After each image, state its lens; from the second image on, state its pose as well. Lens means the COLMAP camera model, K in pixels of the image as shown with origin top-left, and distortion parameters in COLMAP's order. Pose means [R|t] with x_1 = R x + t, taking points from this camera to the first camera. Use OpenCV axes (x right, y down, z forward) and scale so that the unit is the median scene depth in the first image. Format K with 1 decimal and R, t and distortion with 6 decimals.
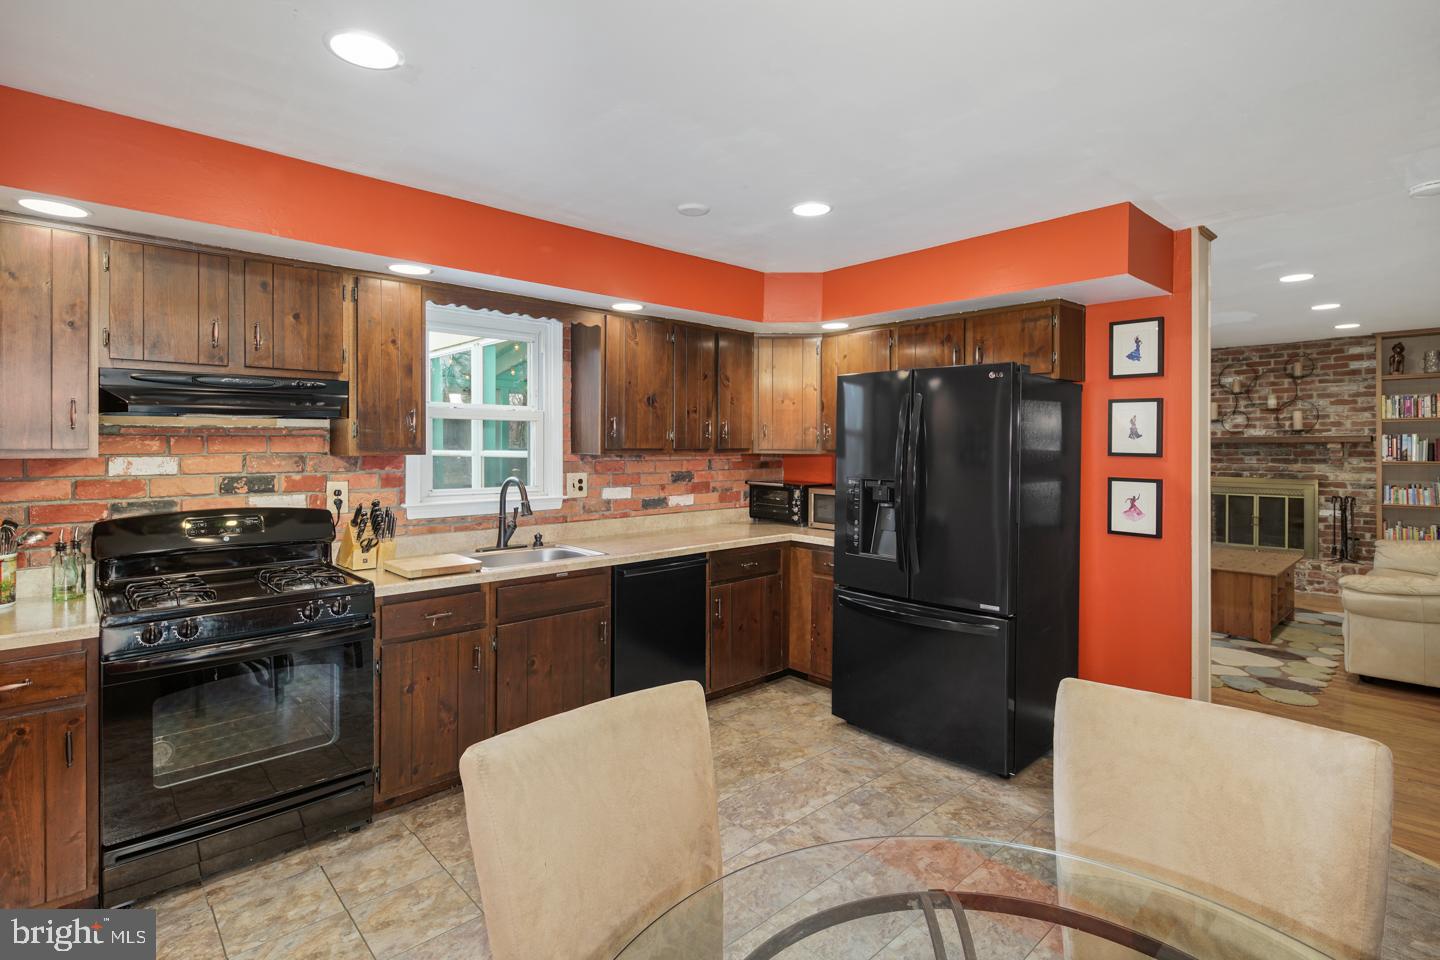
lens RADIAL K [[699.8, 0, 725.3], [0, 699.8, 445.4], [0, 0, 1]] dist [0.002423, -0.001614]
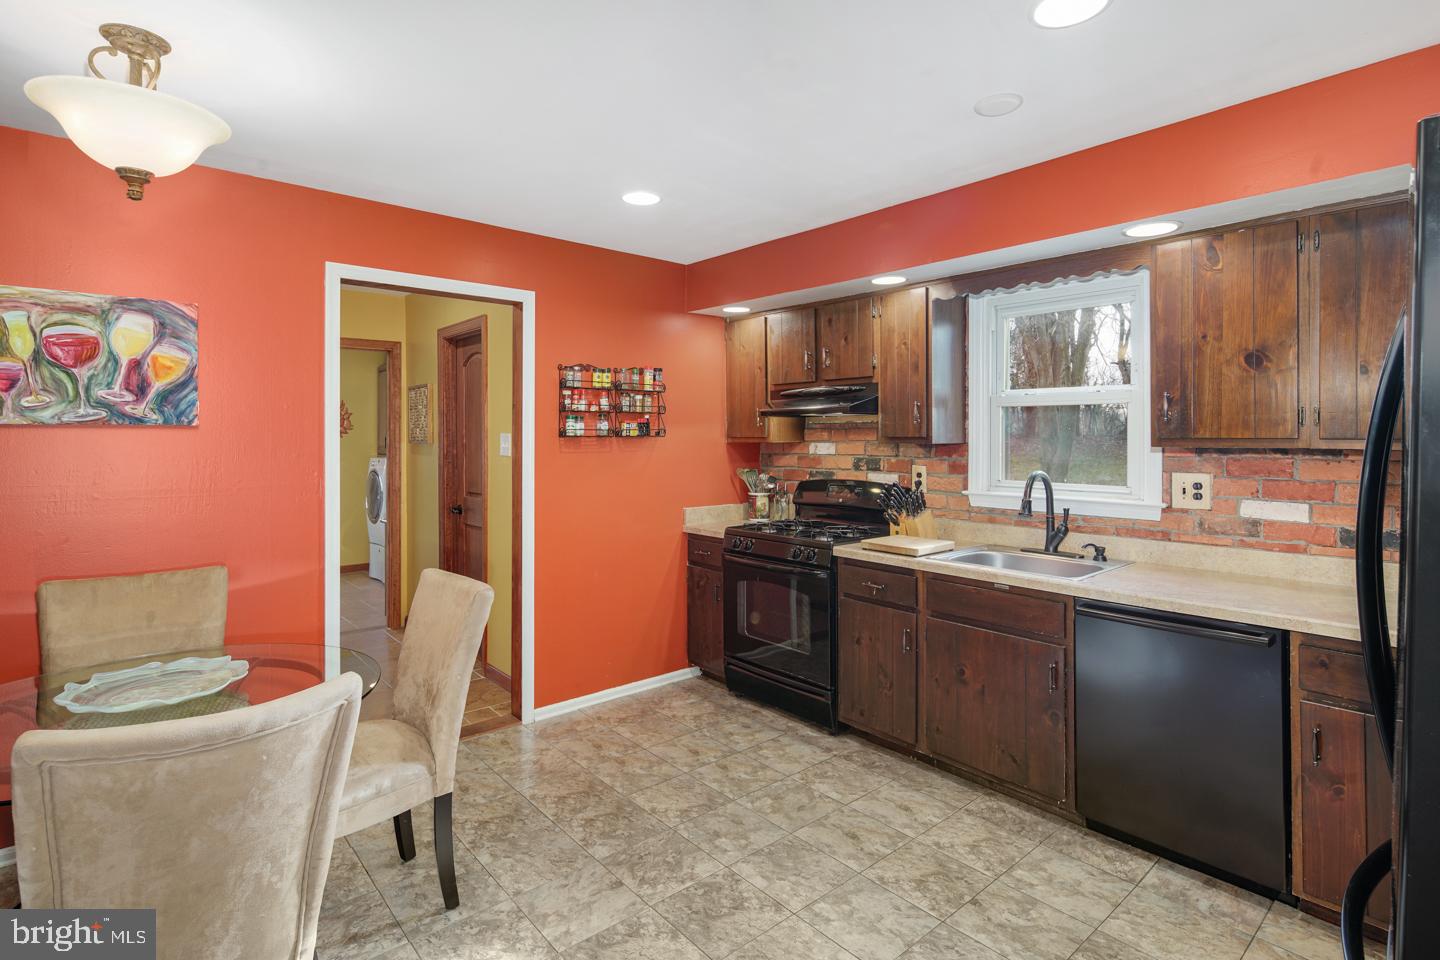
lens RADIAL K [[699.8, 0, 700.1], [0, 699.8, 432.7], [0, 0, 1]] dist [0.002423, -0.001614]
pose [[-0.051235, -0.007594, -0.998658, 0.080451], [-0.000049, 0.999971, -0.007602, 0.000646], [0.998687, -0.000341, -0.051234, 0.086037]]
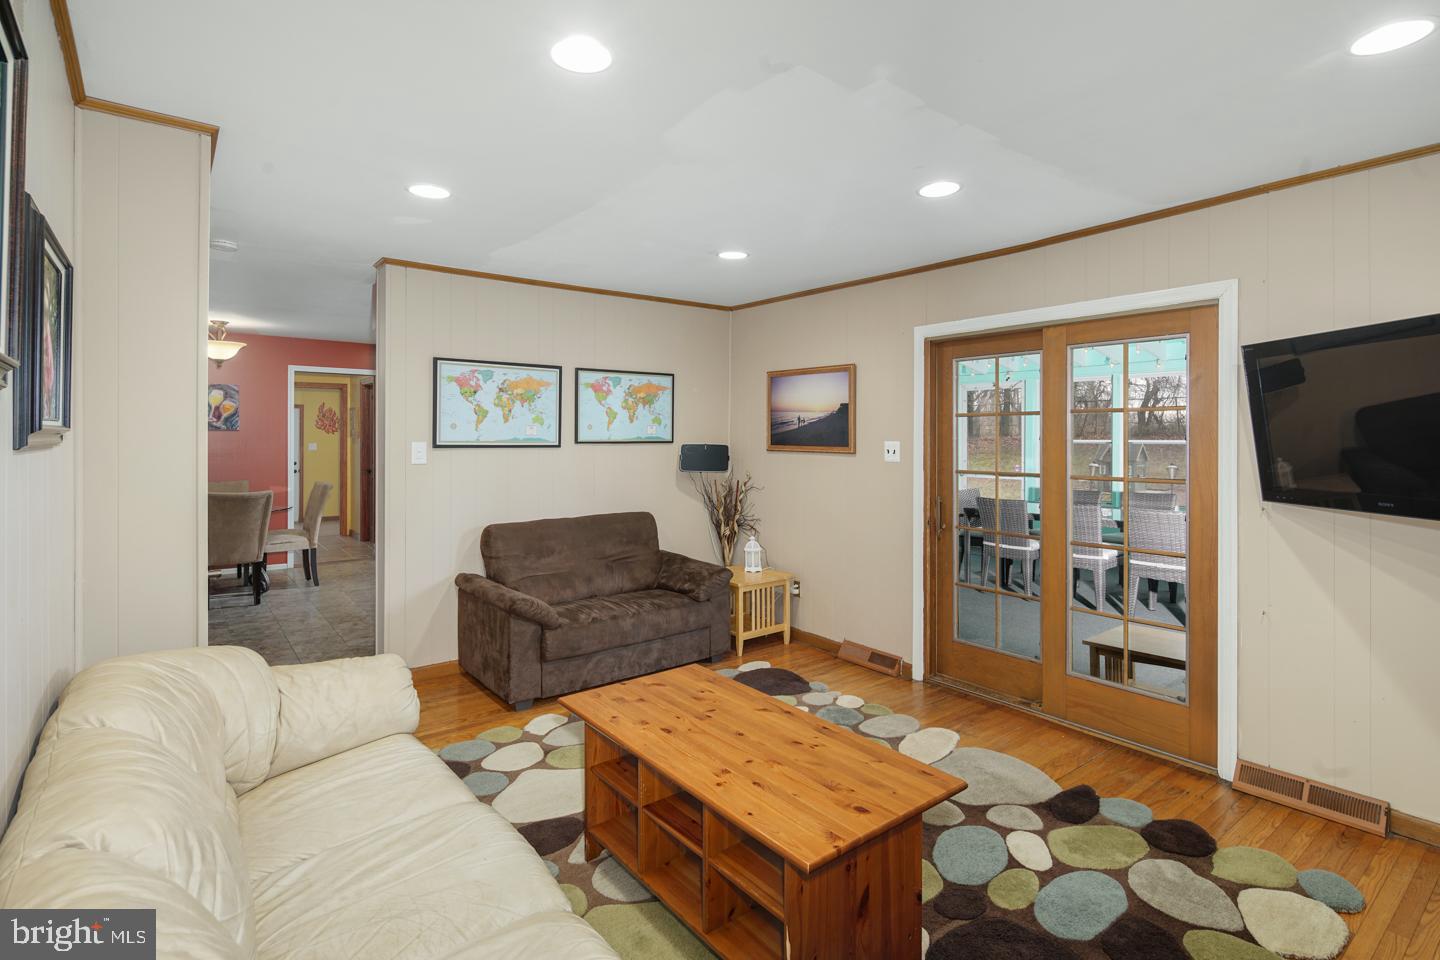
lens RADIAL K [[699.8, 0, 717.9], [0, 699.8, 438.4], [0, 0, 1]] dist [0.002423, -0.001614]
pose [[-0.090230, 0.001690, -0.995920, 2.636408], [-0.006716, 0.999975, 0.002306, -0.003899], [0.995898, 0.006897, -0.090216, 2.240235]]
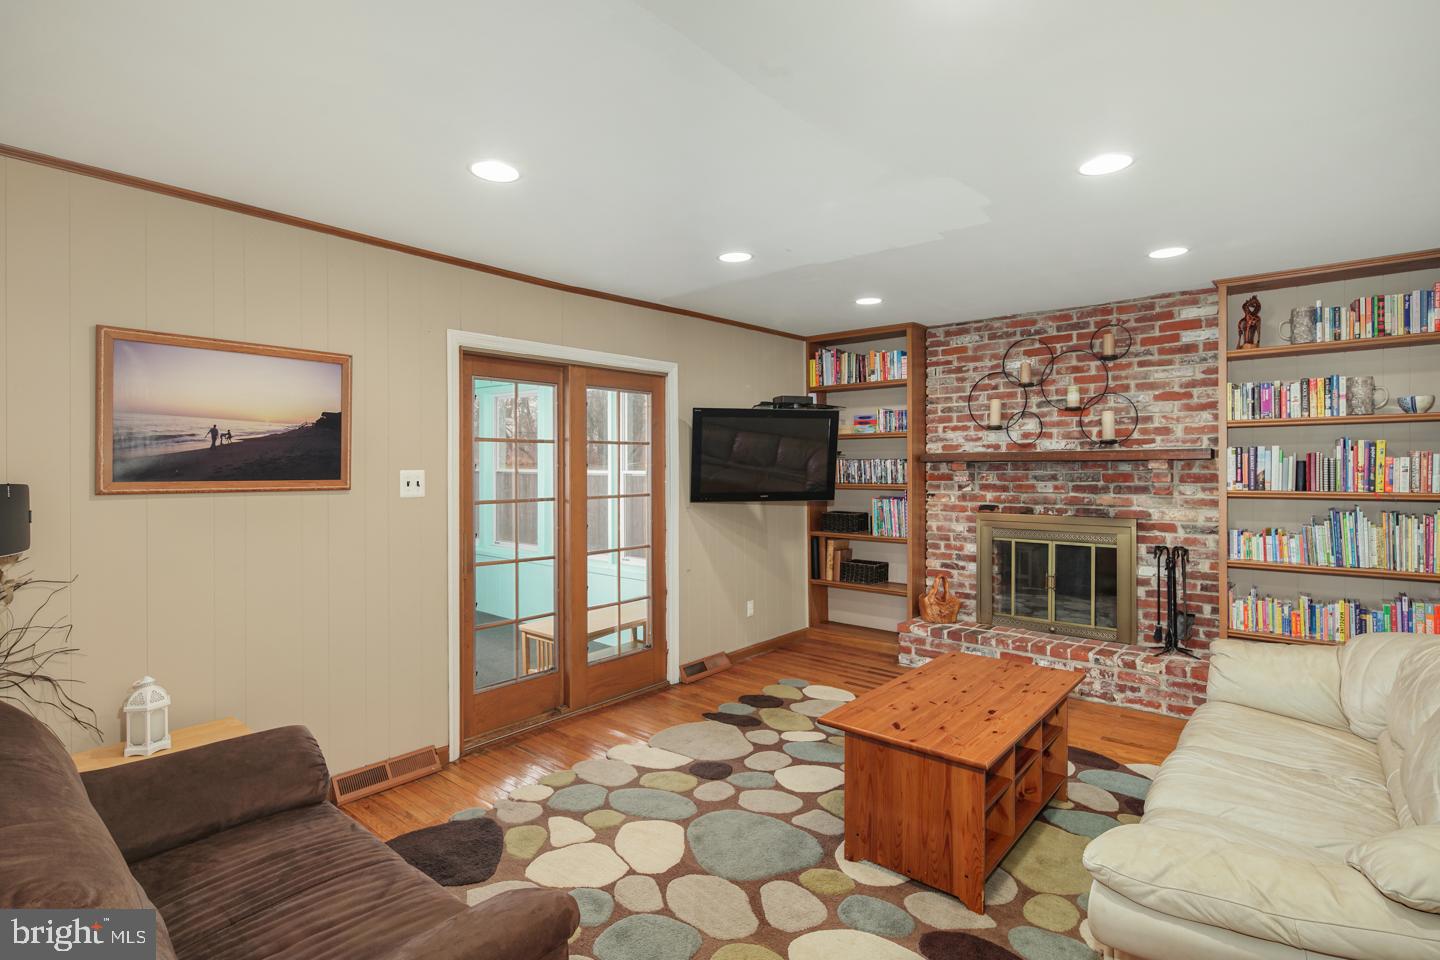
lens RADIAL K [[699.8, 0, 717.8], [0, 699.8, 469.1], [0, 0, 1]] dist [0.002423, -0.001614]
pose [[0.994016, -0.001908, 0.109214, 0.421737], [0.001570, 0.999994, 0.003178, 0.001495], [-0.109219, -0.002988, 0.994013, 0.433287]]
